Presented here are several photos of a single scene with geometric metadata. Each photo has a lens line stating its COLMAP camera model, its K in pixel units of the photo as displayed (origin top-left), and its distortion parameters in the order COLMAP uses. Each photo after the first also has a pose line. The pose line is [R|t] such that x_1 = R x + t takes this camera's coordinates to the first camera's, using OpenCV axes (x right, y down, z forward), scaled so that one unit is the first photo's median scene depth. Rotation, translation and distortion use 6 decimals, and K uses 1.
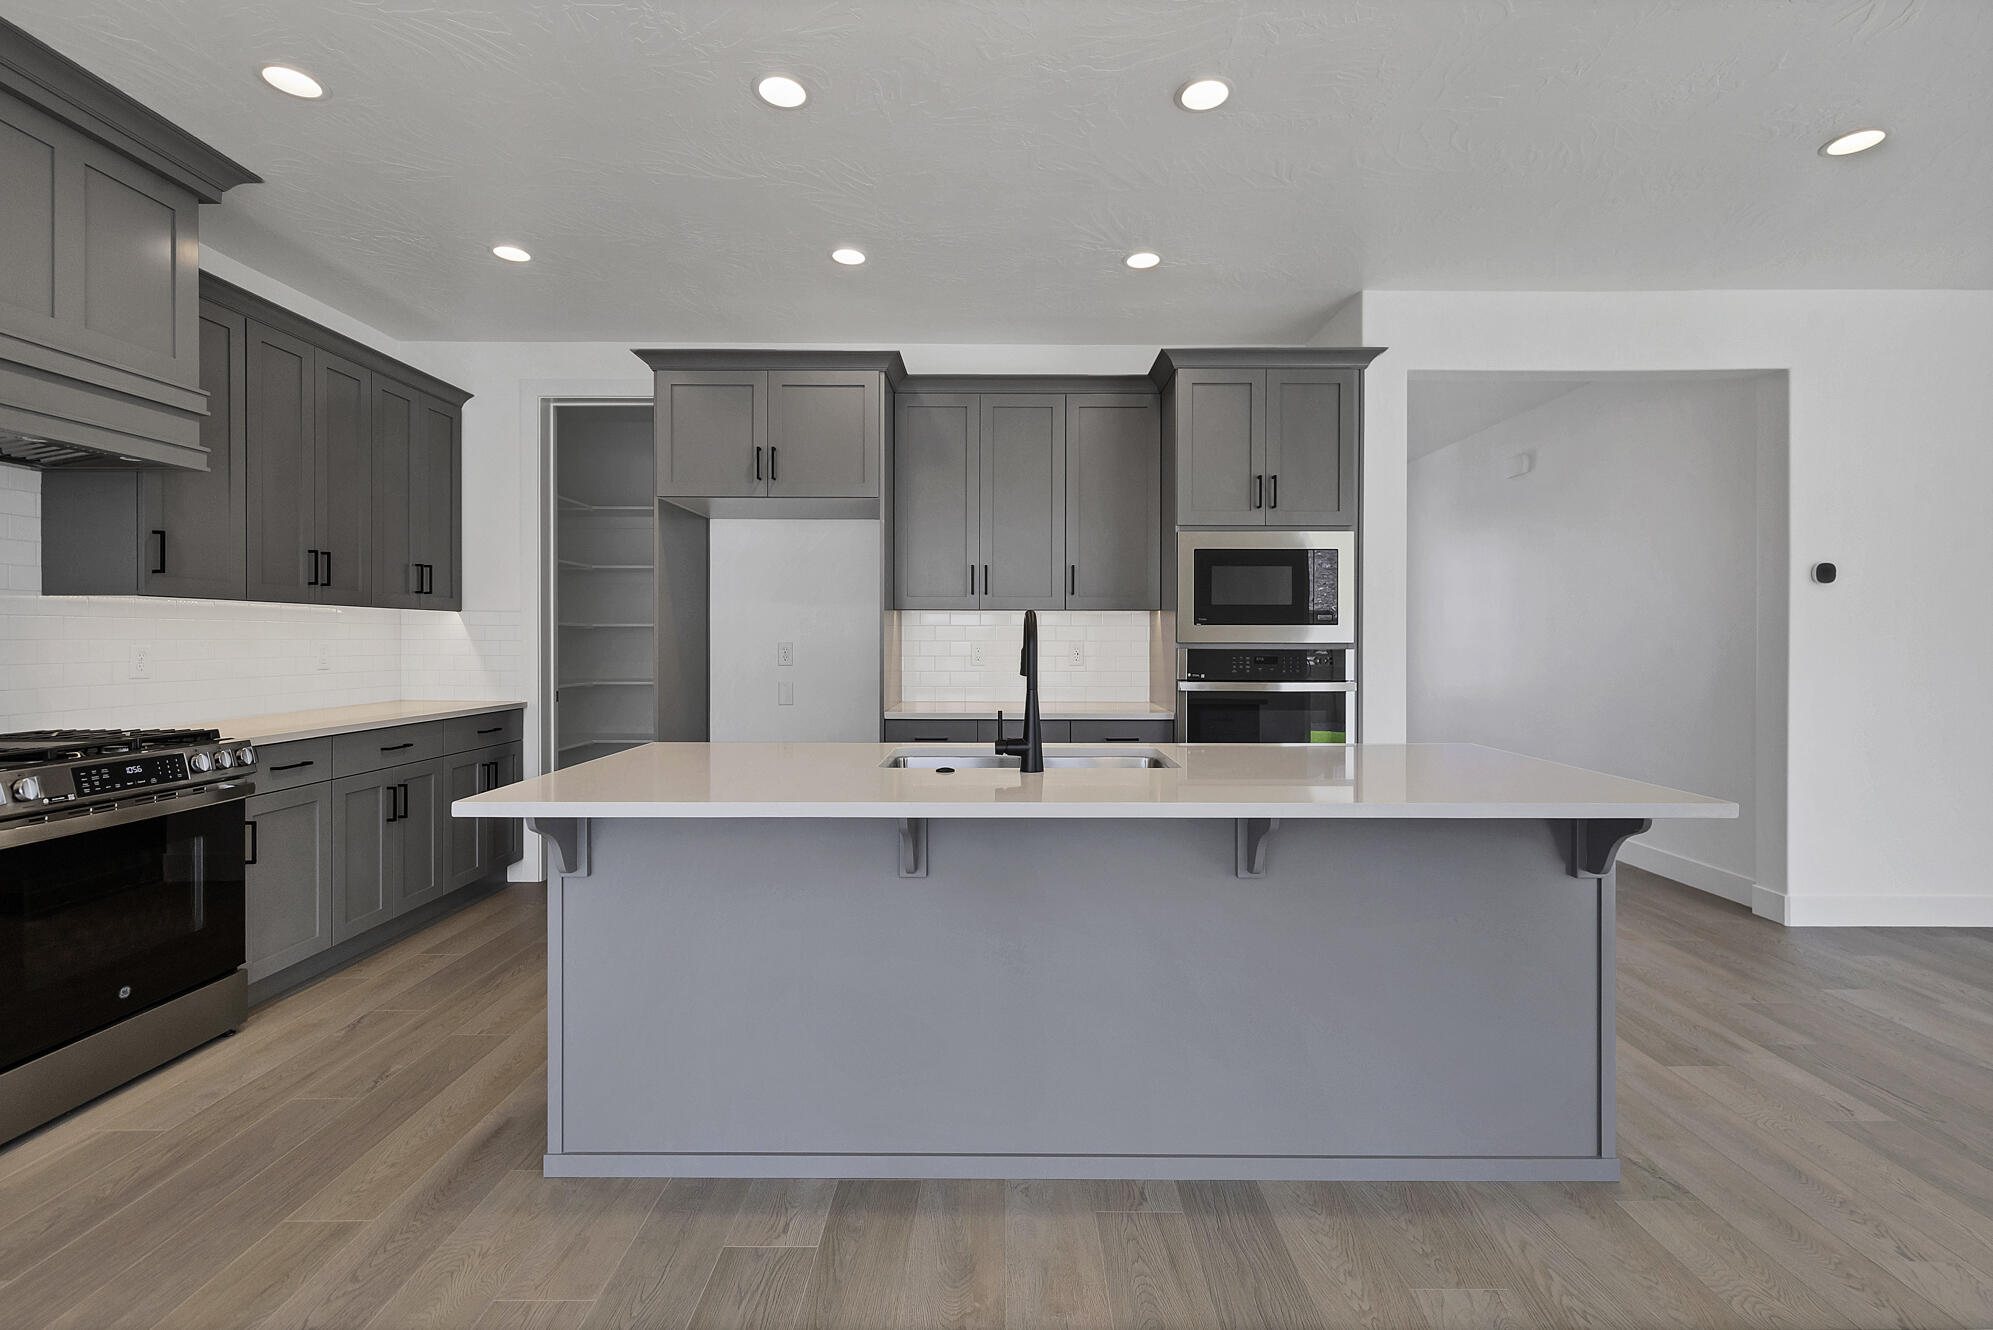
lens RADIAL K [[856.7, 0, 994.4], [0, 856.7, 656.6], [0, 0, 1]] dist [-0.001369, -0.001417]
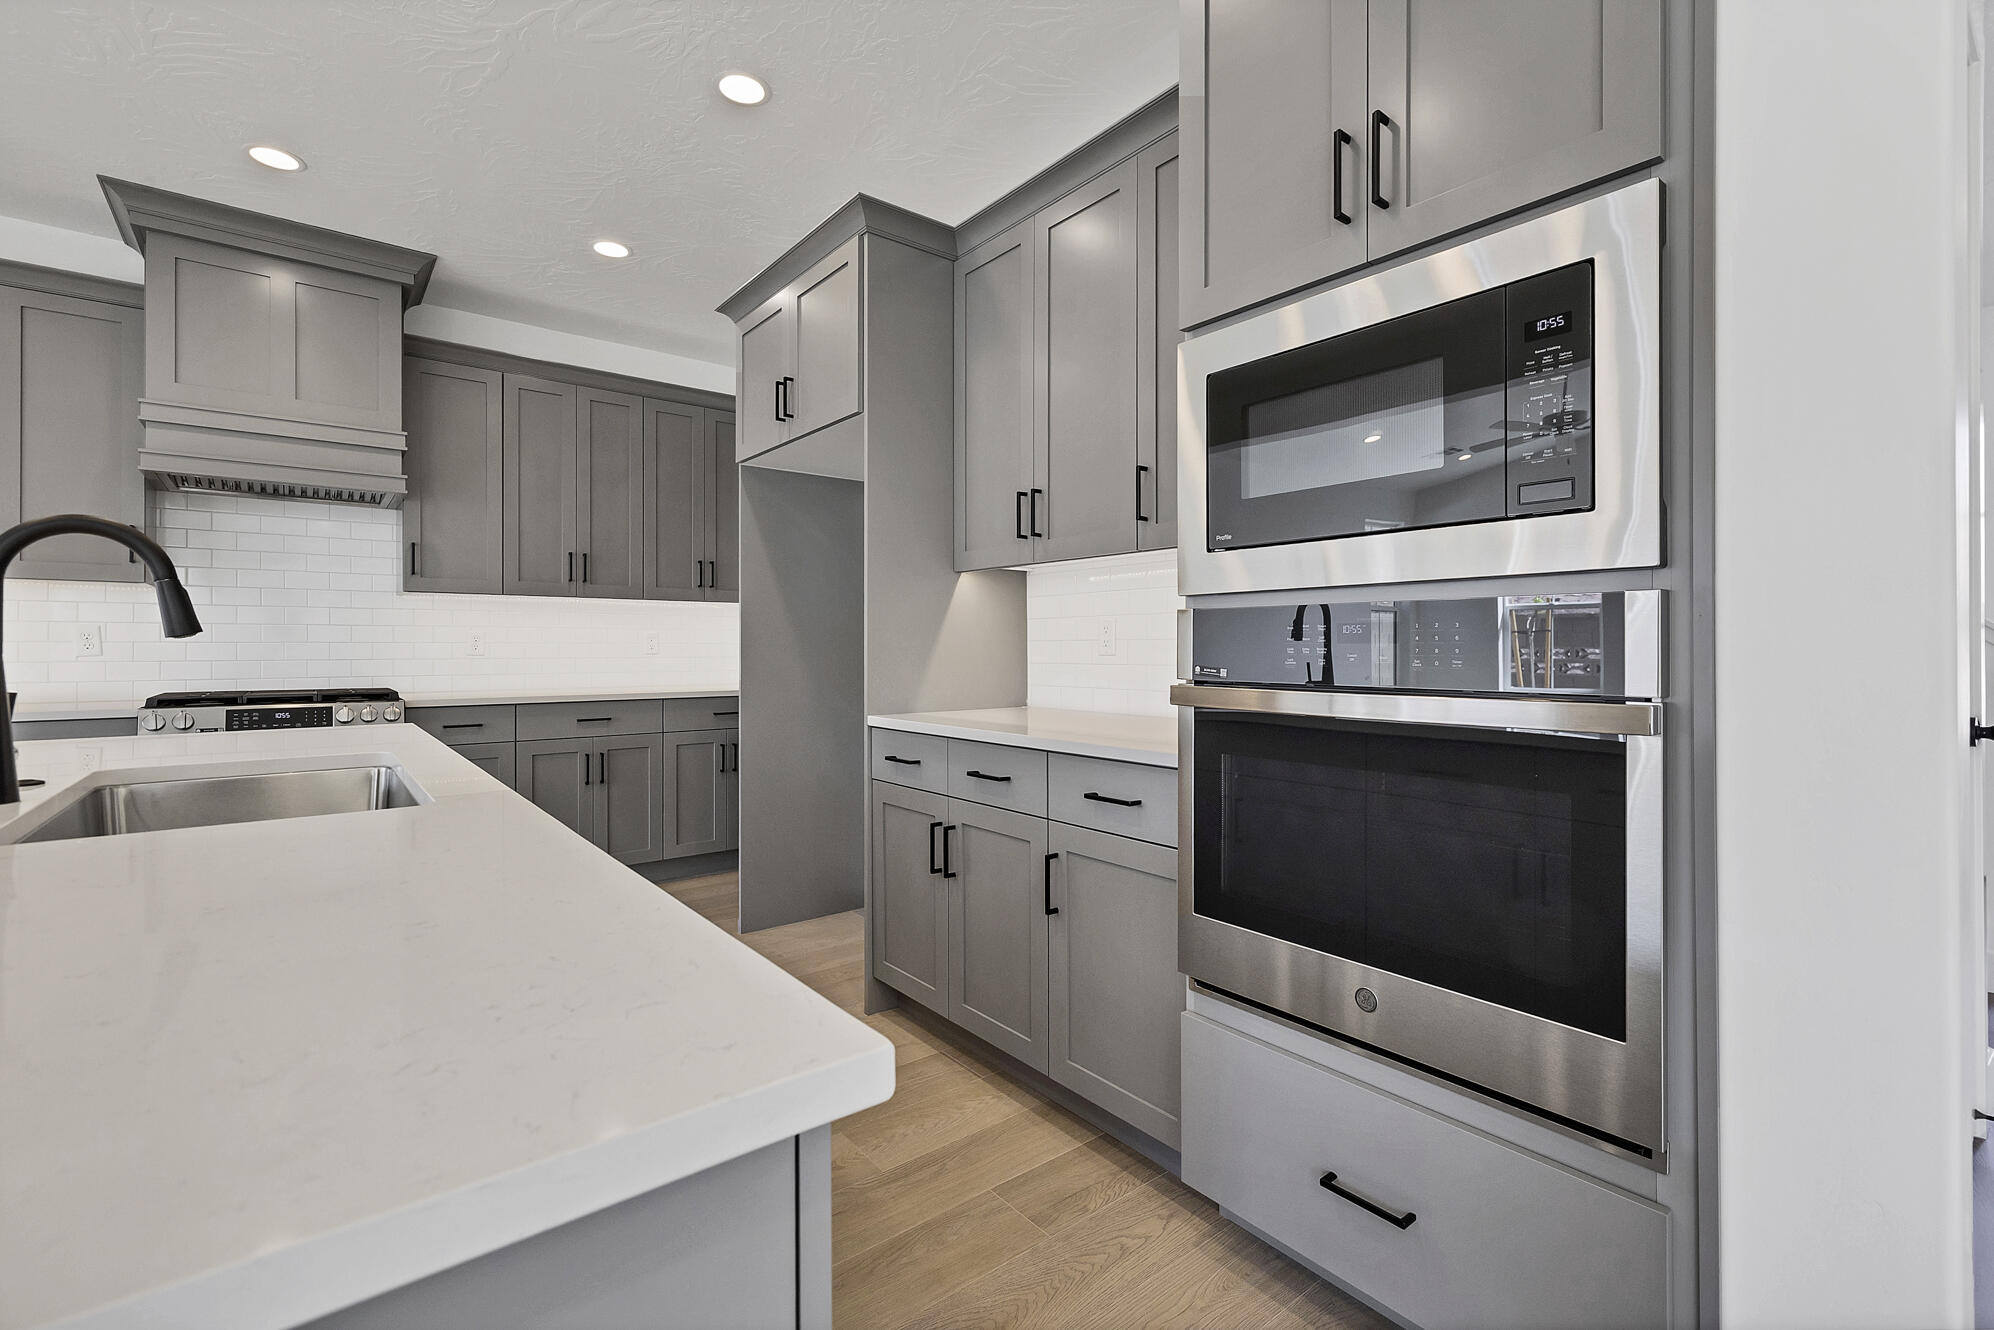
lens RADIAL K [[857.2, 0, 1024.3], [0, 857.2, 650.9], [0, 0, 1]] dist [-0.001369, -0.001417]
pose [[0.640333, -0.000332, -0.768097, 0.534517], [-0.014803, 0.999809, -0.012773, 0.019561], [0.767955, 0.019549, 0.640206, 0.703807]]
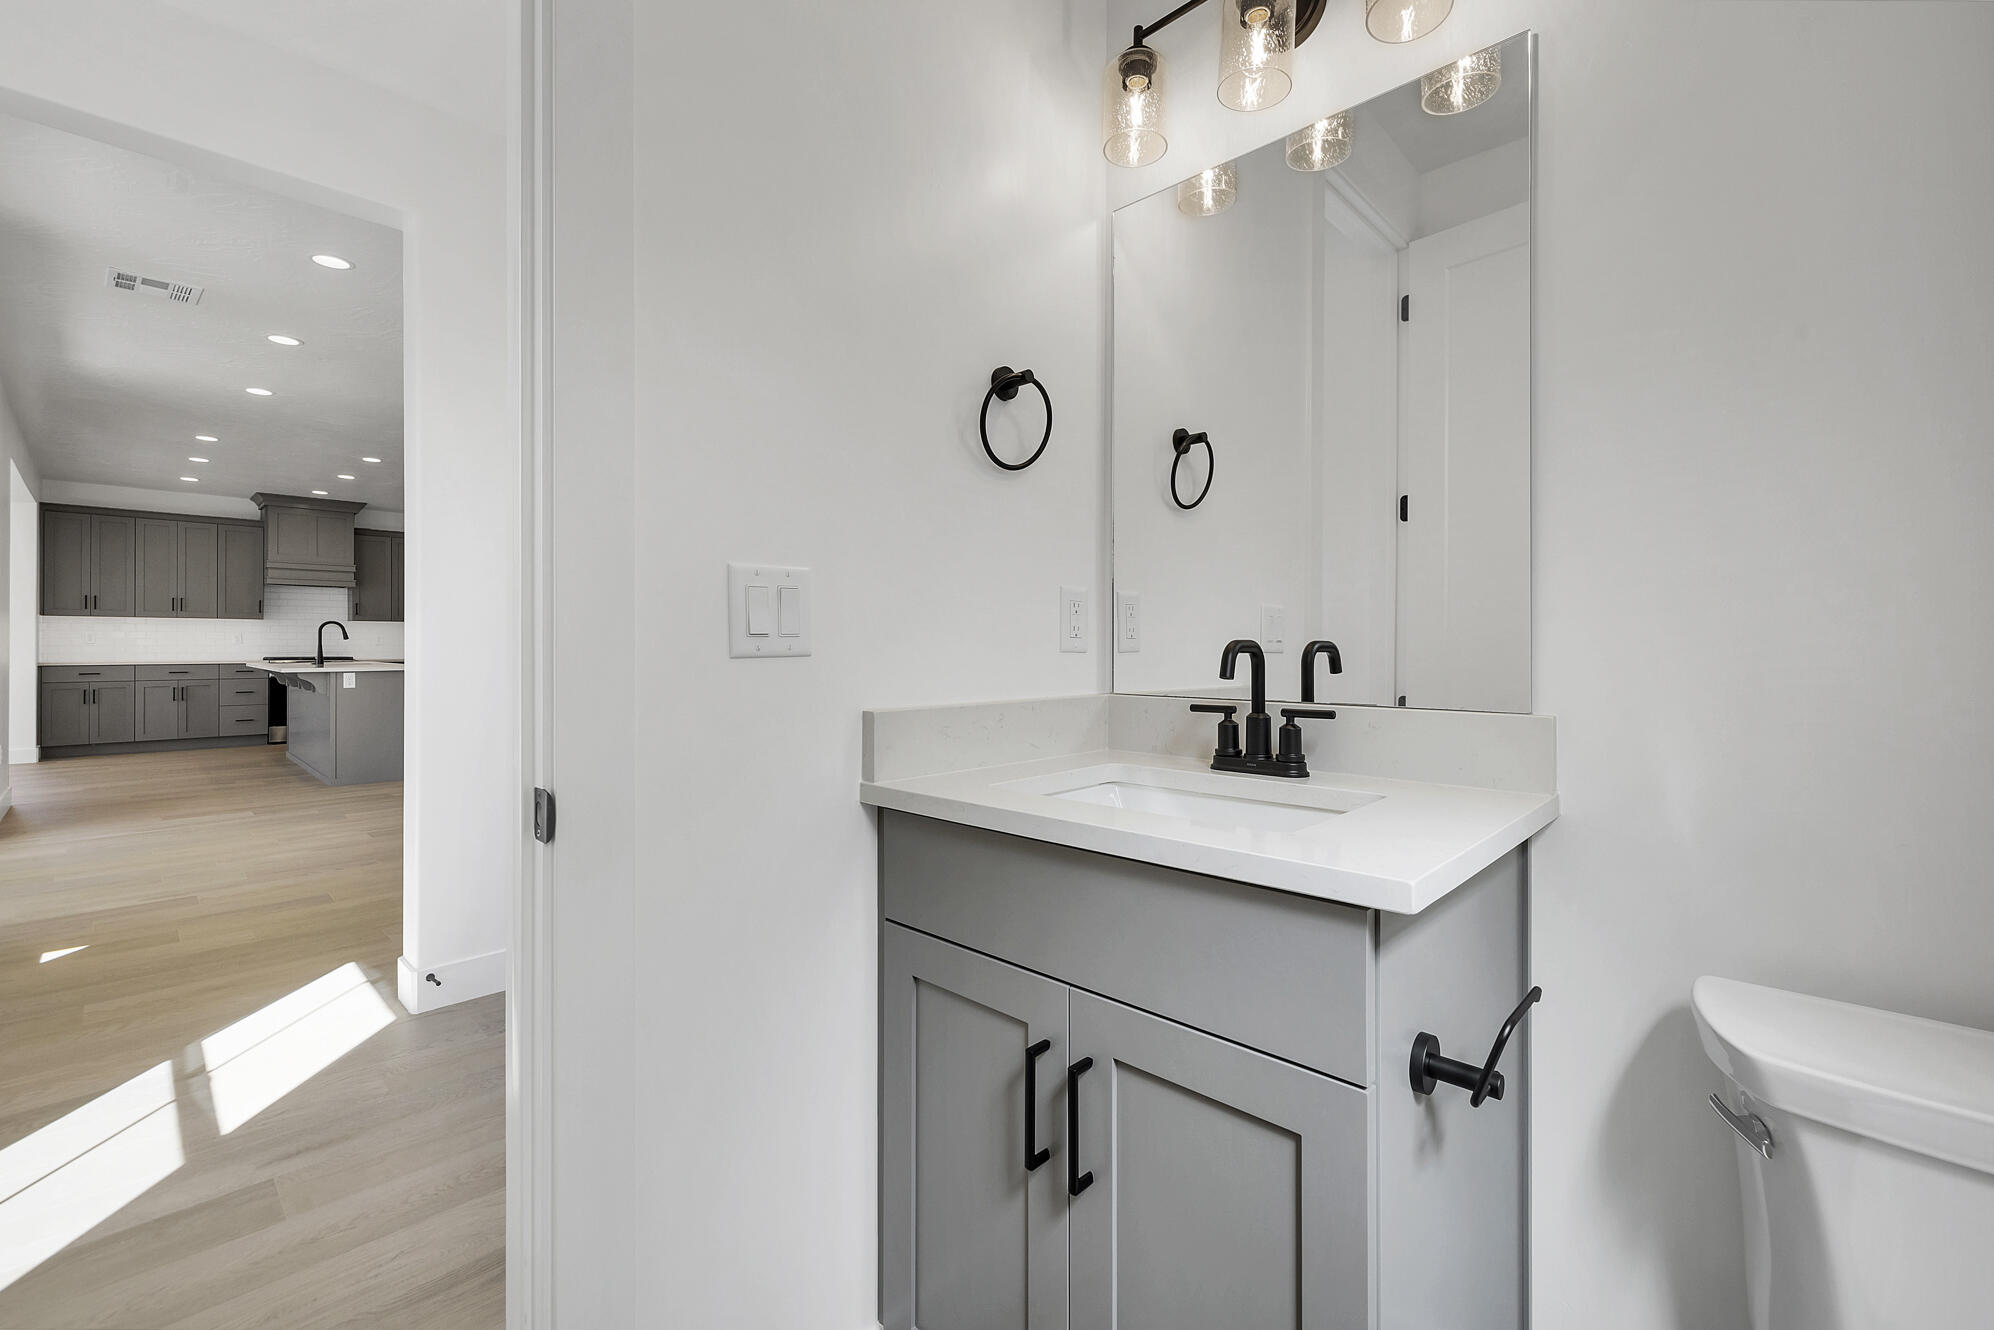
lens RADIAL K [[857.2, 0, 1001.9], [0, 857.2, 658.9], [0, 0, 1]] dist [-0.001369, -0.001417]
pose [[0.716301, 0.014832, -0.697634, 2.950975], [-0.015193, 0.999869, 0.005658, 0.026457], [0.697626, 0.006546, 0.716432, 0.224029]]
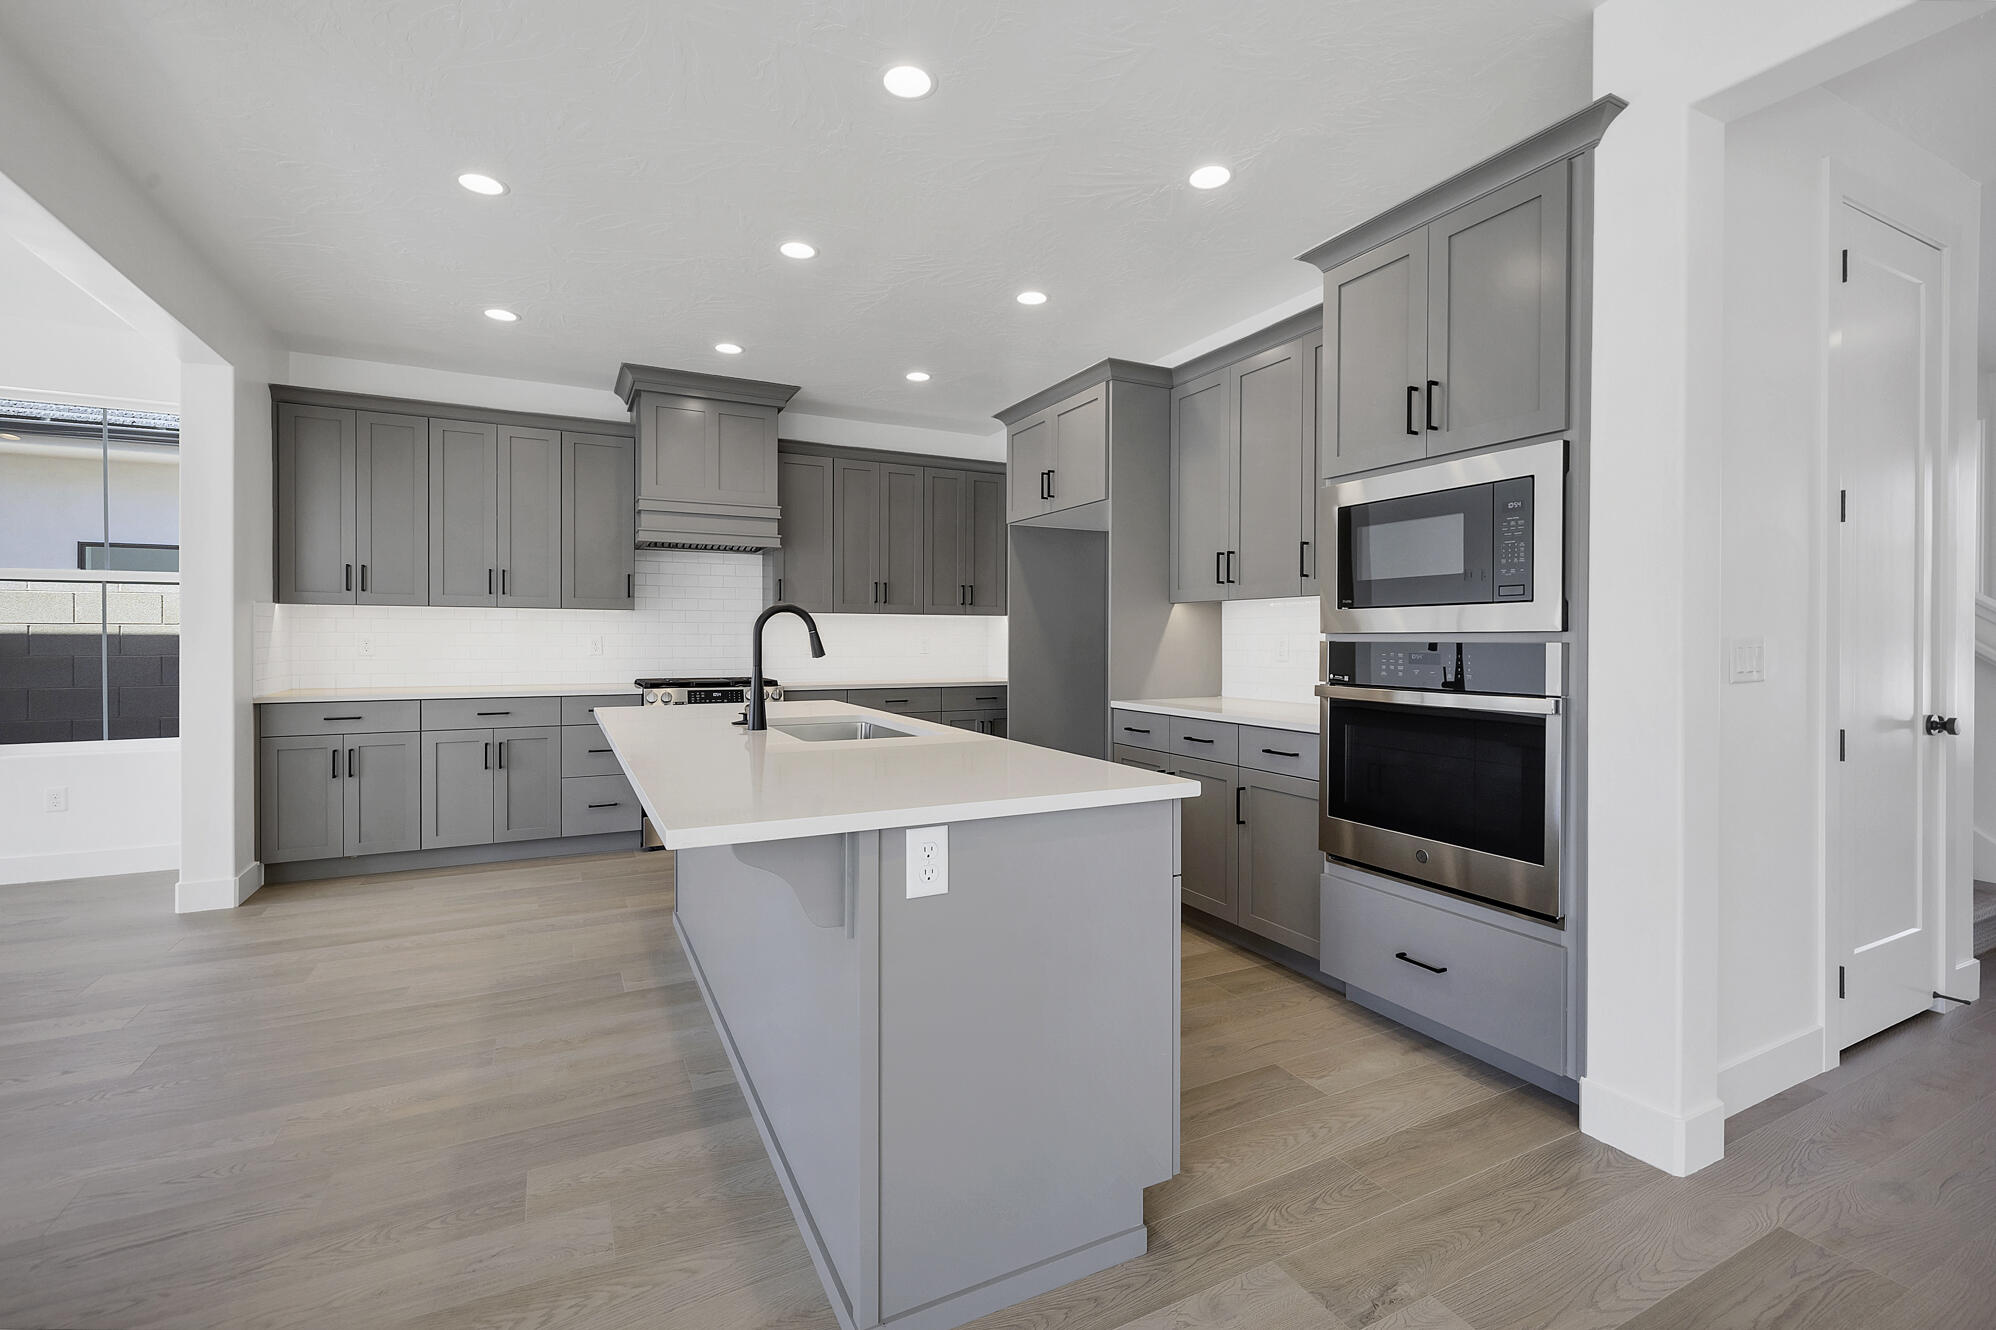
lens RADIAL K [[858.0, 0, 1015.6], [0, 858.0, 651.2], [0, 0, 1]] dist [-0.001369, -0.001417]
pose [[0.474052, 0.011817, -0.880418, 0.804739], [-0.019737, 0.999801, 0.002793, 0.002607], [0.880276, 0.016053, 0.474191, 0.430658]]
